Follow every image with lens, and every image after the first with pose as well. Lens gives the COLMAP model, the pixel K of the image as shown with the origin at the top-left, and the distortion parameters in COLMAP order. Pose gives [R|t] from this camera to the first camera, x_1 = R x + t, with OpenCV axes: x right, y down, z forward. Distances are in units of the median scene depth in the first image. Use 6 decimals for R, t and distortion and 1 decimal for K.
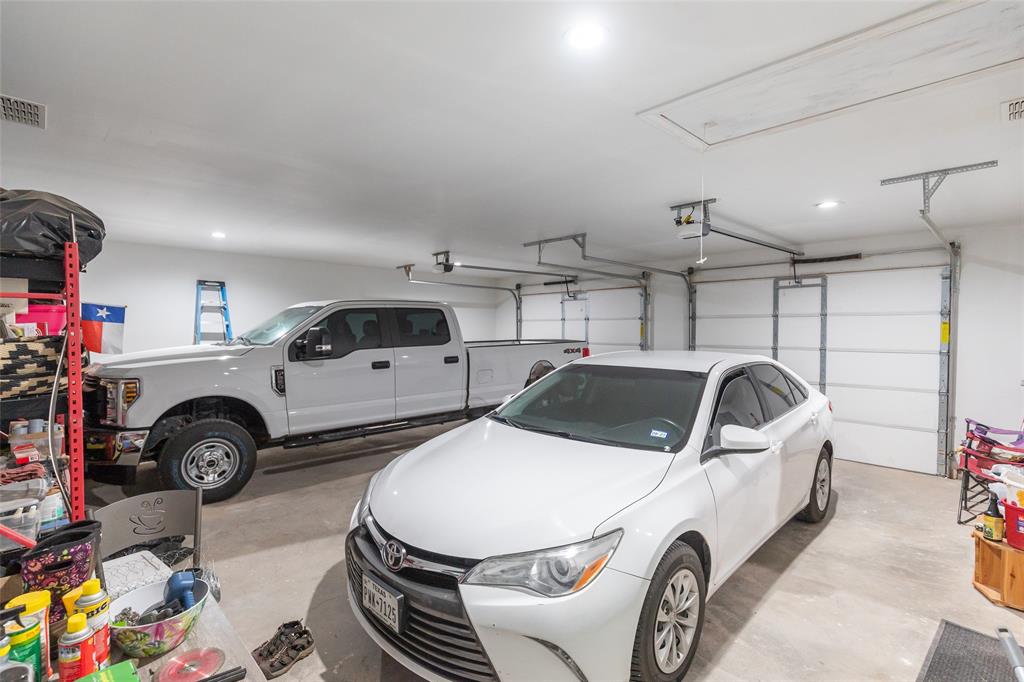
lens RADIAL K [[474.0, 0, 512.0], [0, 474.0, 341.0], [0, 0, 1]] dist [0.000268, -0.000052]
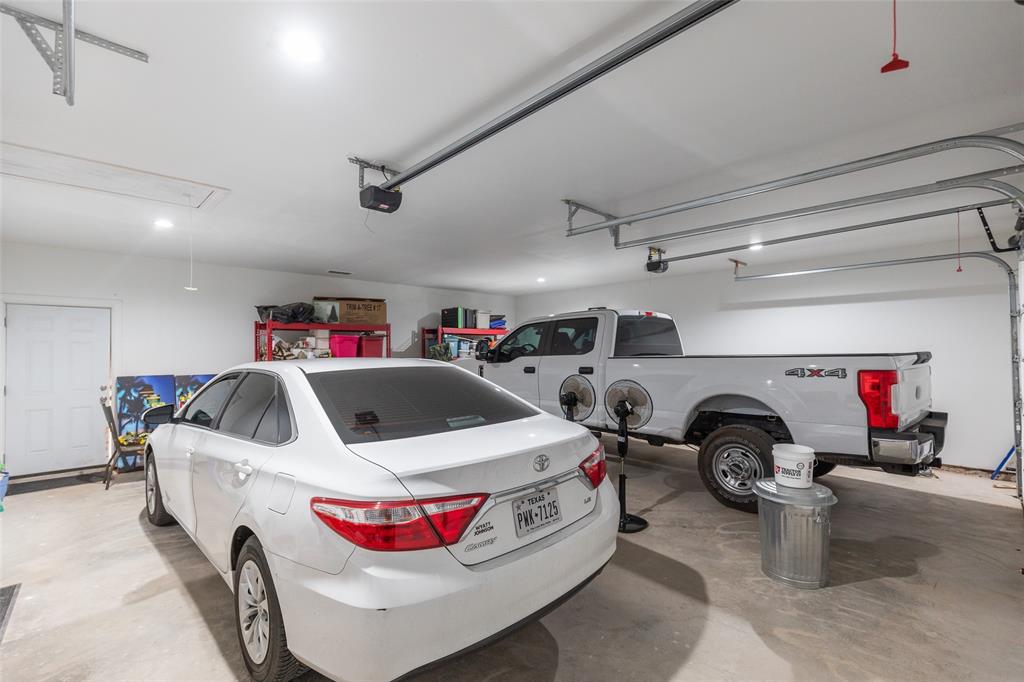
lens RADIAL K [[483.8, 0, 512.0], [0, 483.8, 341.0], [0, 0, 1]] dist [0.026691, -0.000140]
pose [[-0.029464, -0.019608, -0.999373, 0.921395], [-0.015211, 0.999701, -0.019166, 0.002880], [0.999450, 0.014637, -0.029754, 0.998197]]
